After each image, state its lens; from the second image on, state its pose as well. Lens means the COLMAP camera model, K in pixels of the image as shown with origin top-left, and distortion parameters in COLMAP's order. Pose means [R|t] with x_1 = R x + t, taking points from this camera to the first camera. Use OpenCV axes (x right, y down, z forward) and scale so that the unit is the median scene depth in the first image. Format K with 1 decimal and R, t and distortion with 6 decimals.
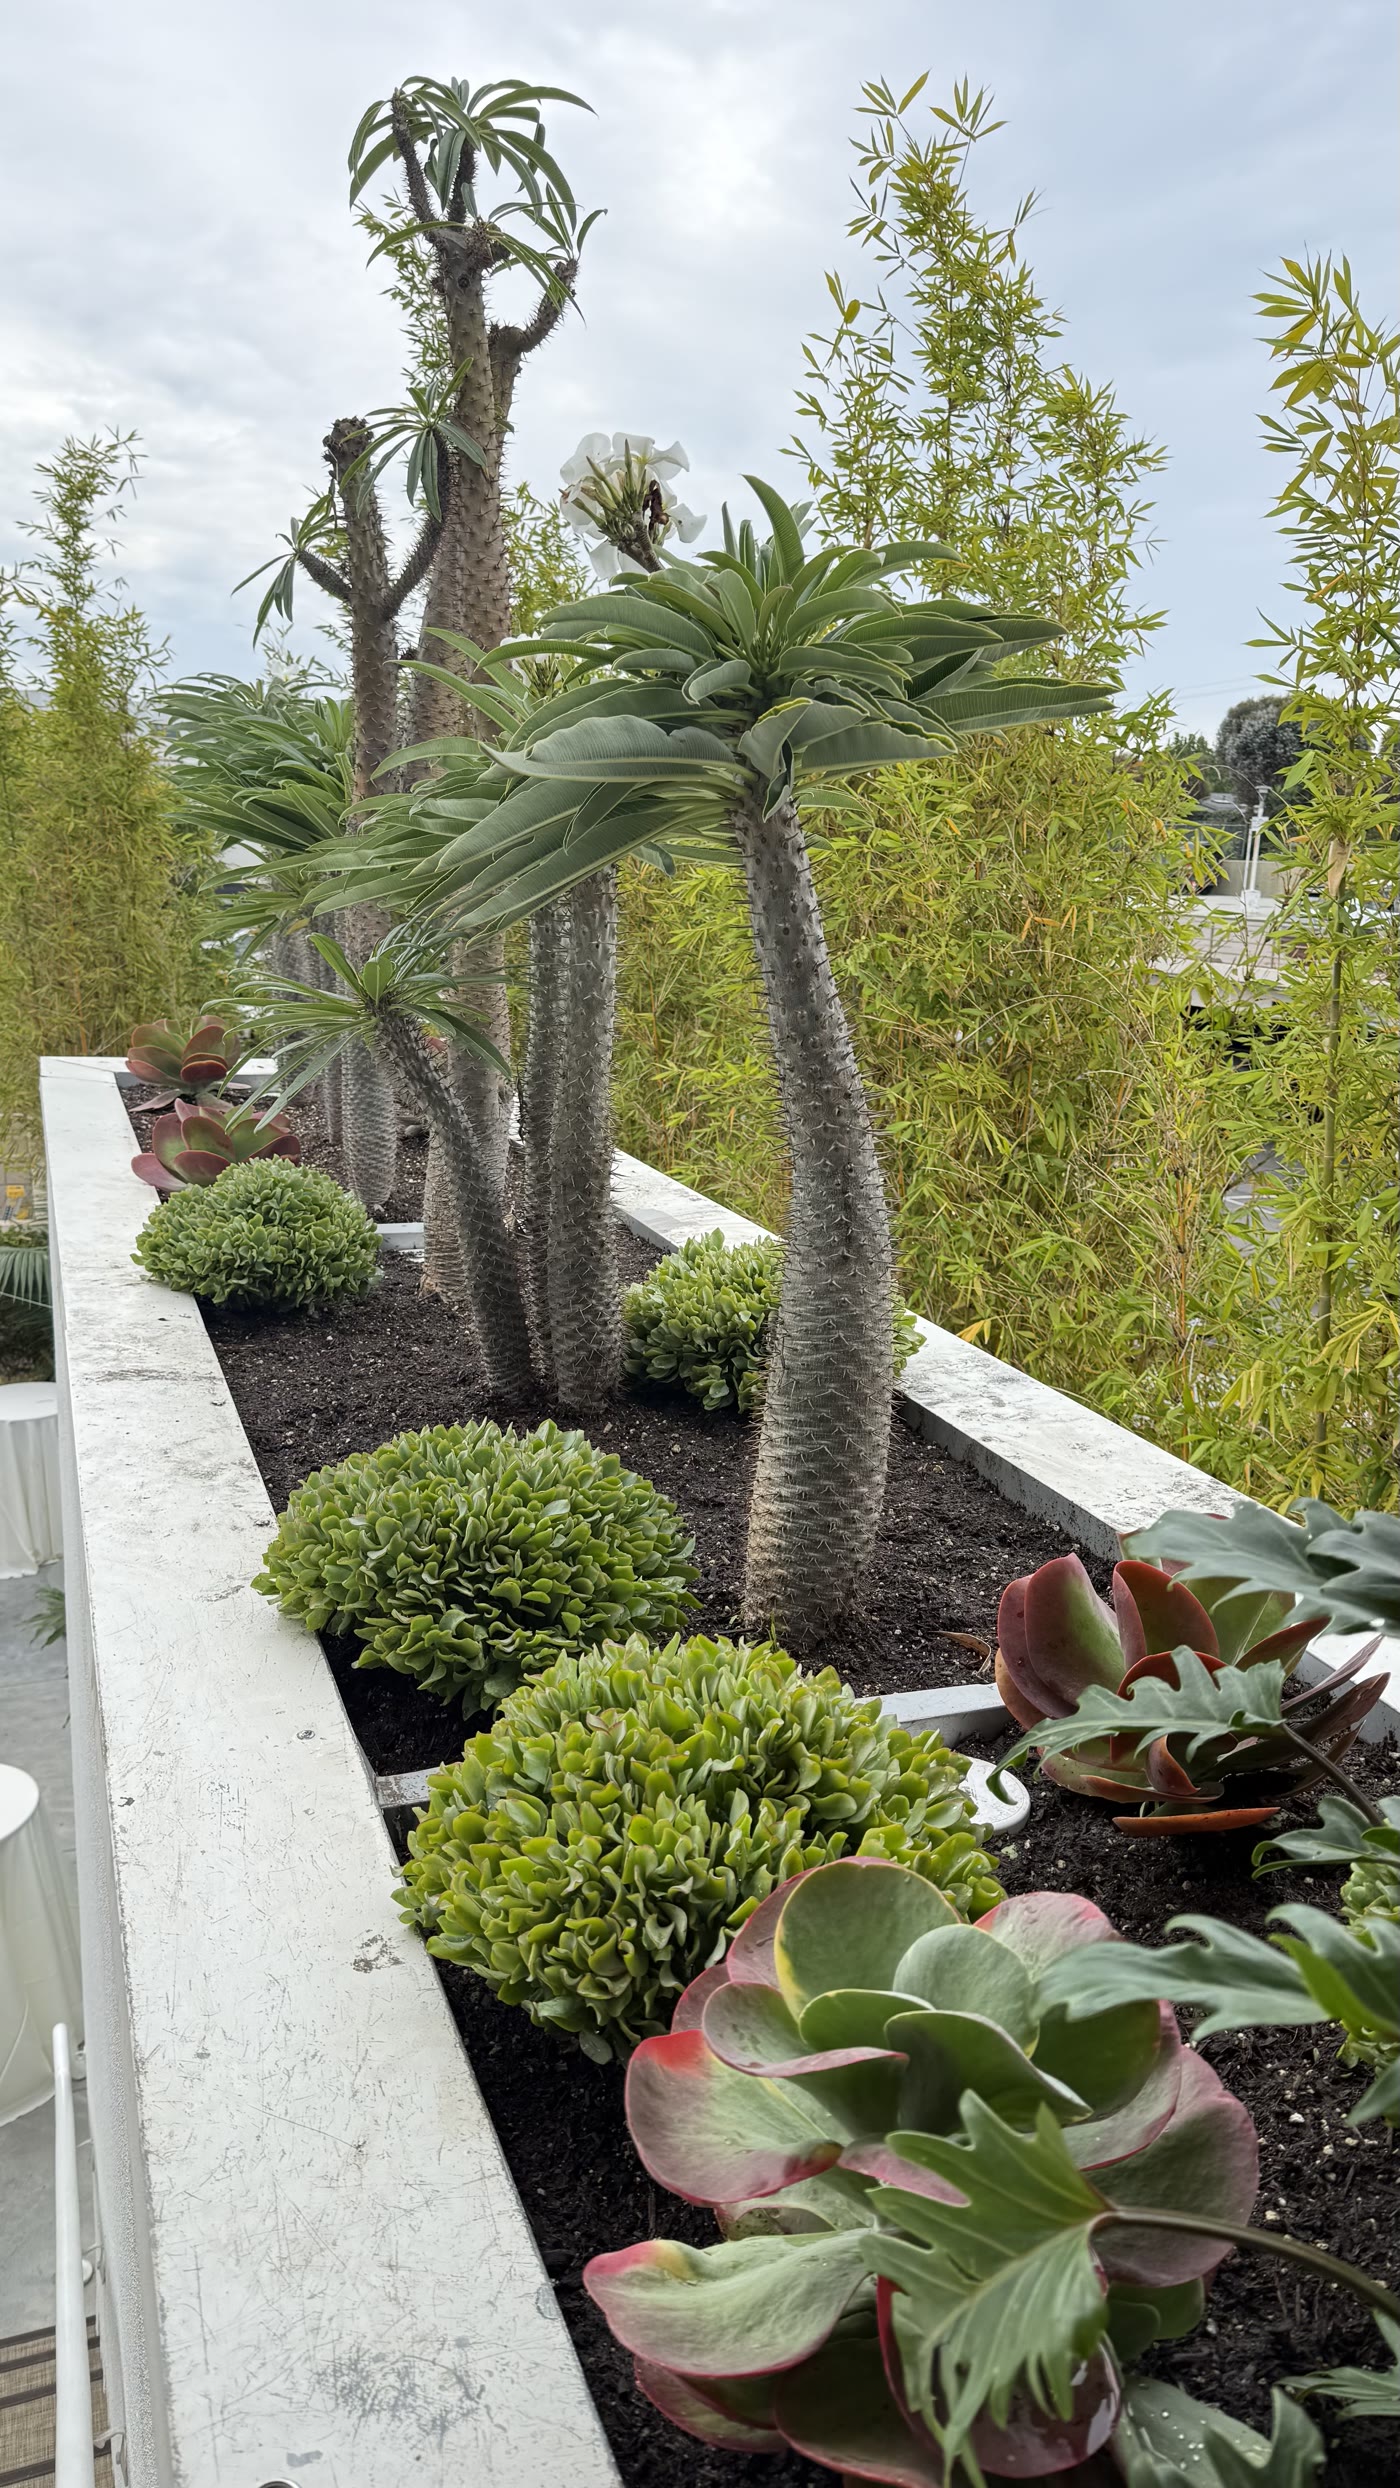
lens RADIAL K [[1728.1, 0, 699.6], [0, 1728.1, 1256.3], [0, 0, 1]] dist [0.118213, -0.185951]
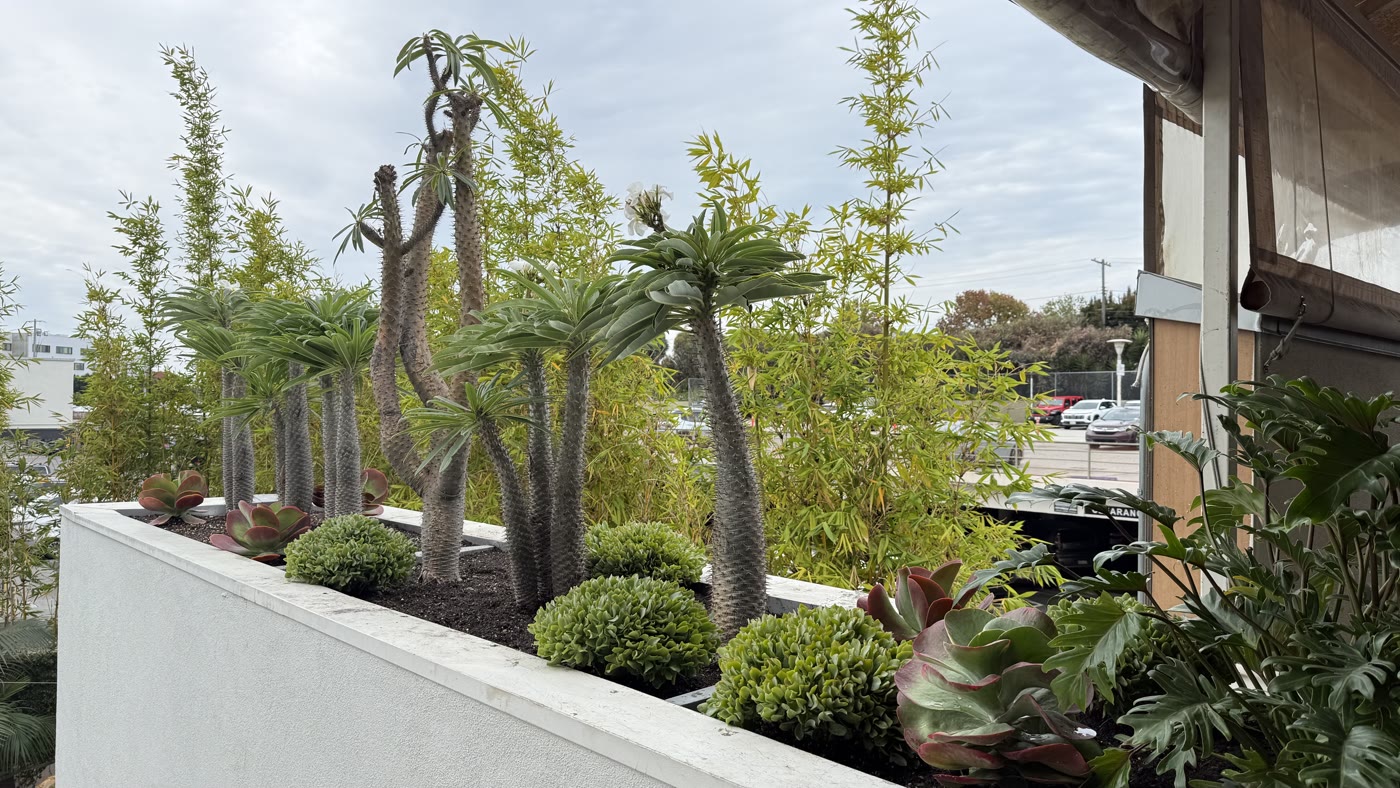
lens RADIAL K [[972.4, 0, 700.0], [0, 972.4, 394.0], [0, 0, 1]] dist [0.118213, -0.185951]
pose [[0.923412, -0.027206, 0.382845, -0.232808], [0.115150, 0.971172, -0.208723, 0.066759], [-0.366130, 0.236822, 0.899924, -0.118130]]
